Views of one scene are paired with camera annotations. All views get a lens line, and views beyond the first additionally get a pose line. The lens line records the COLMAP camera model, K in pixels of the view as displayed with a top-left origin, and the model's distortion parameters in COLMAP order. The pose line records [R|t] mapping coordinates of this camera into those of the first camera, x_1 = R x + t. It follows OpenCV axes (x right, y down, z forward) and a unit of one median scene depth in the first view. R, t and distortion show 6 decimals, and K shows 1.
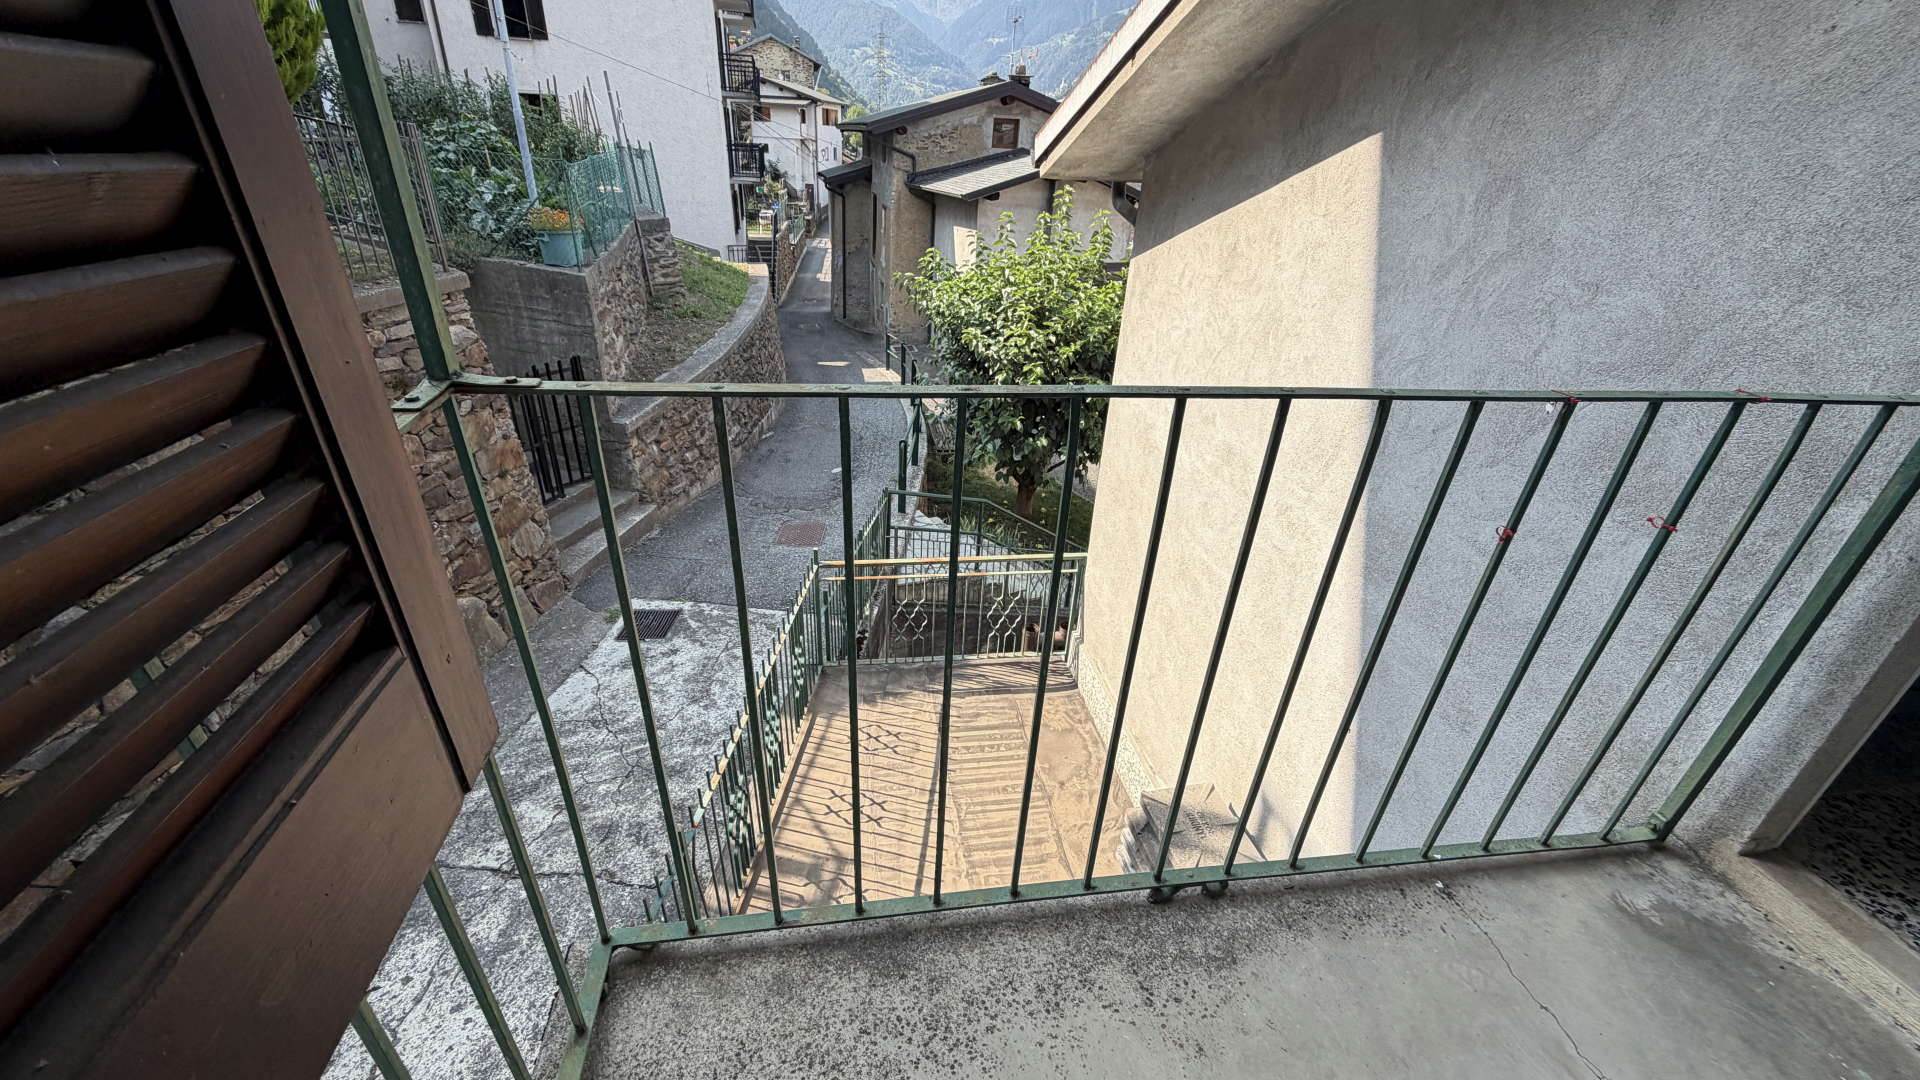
lens RADIAL K [[761.1, 0, 956.1], [0, 761.1, 542.1], [0, 0, 1]] dist [0.000257, 0.000194]
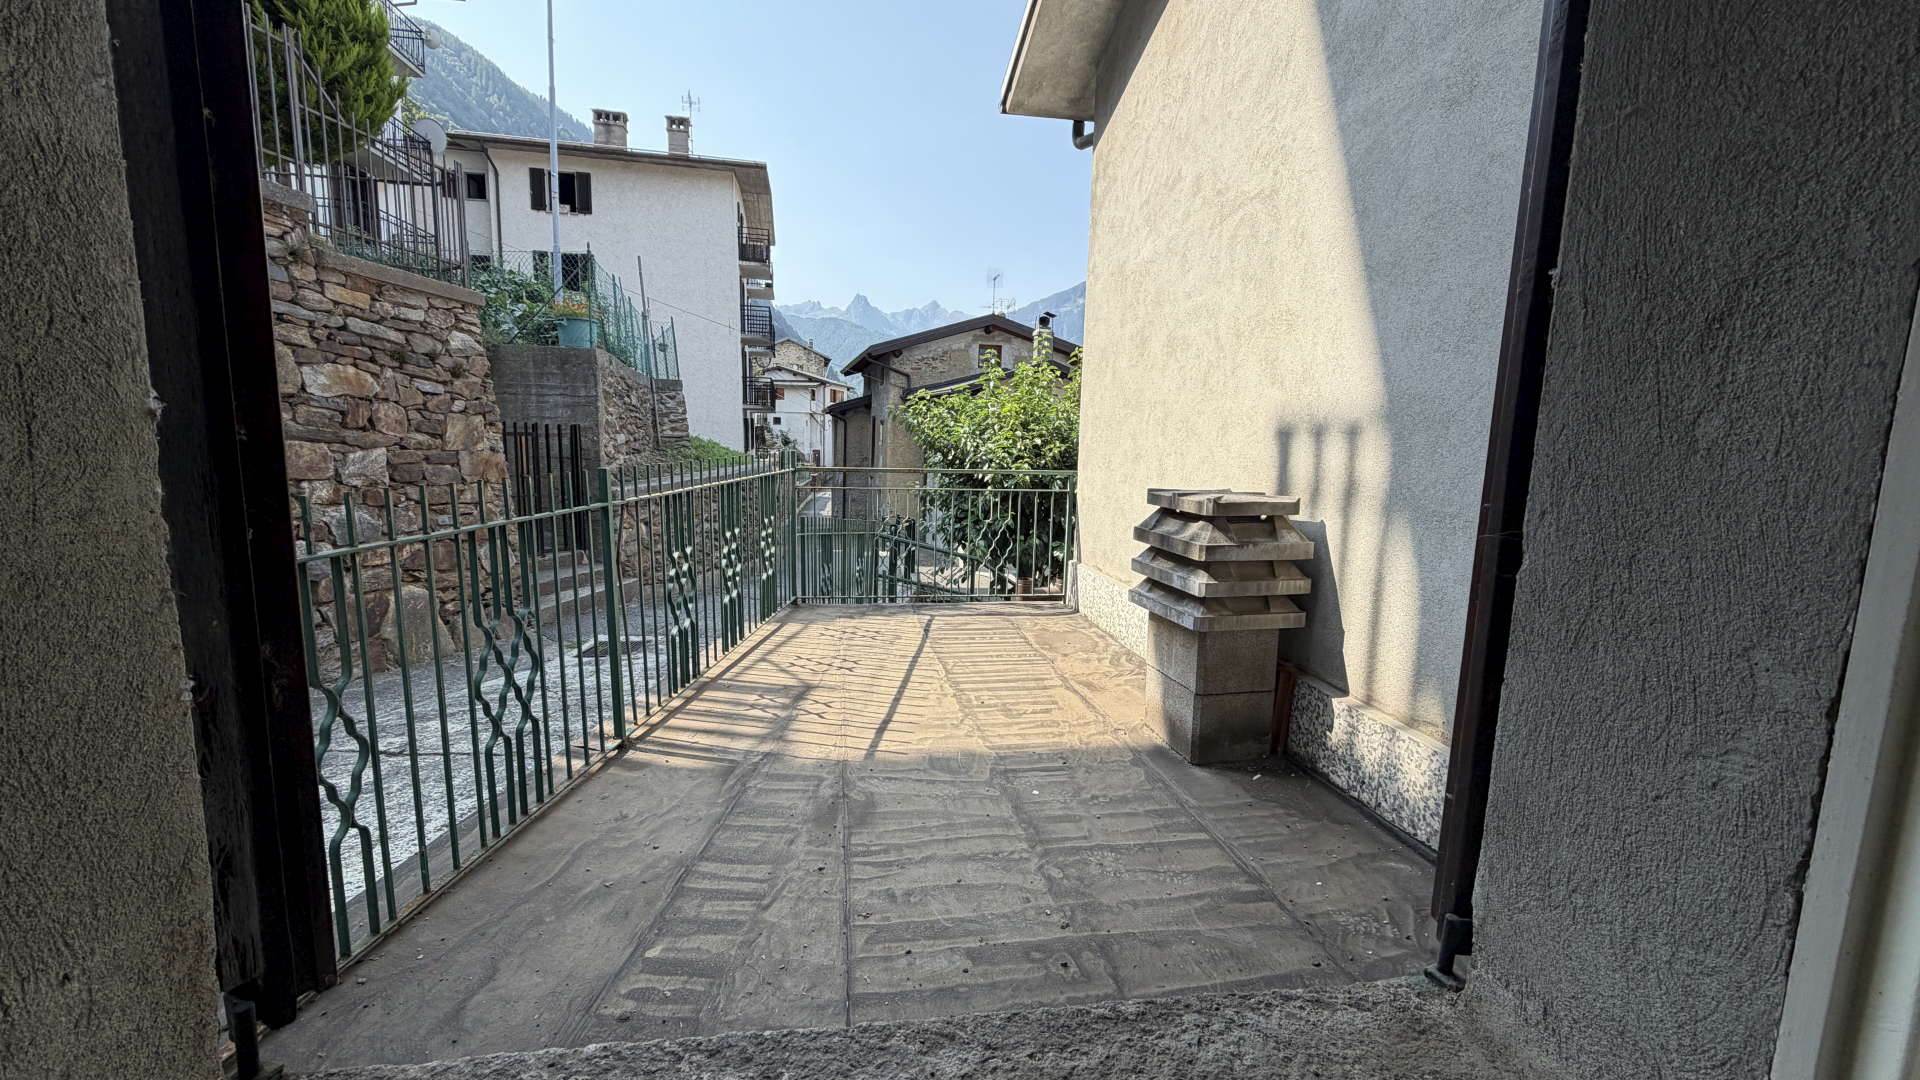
lens RADIAL K [[761.1, 0, 956.1], [0, 761.1, 542.1], [0, 0, 1]] dist [0.000257, 0.000194]
pose [[0.999702, -0.023988, 0.004612, 0.003134], [0.024138, 0.941118, -0.337216, 0.103452], [0.003749, 0.337227, 0.941416, 0.031341]]
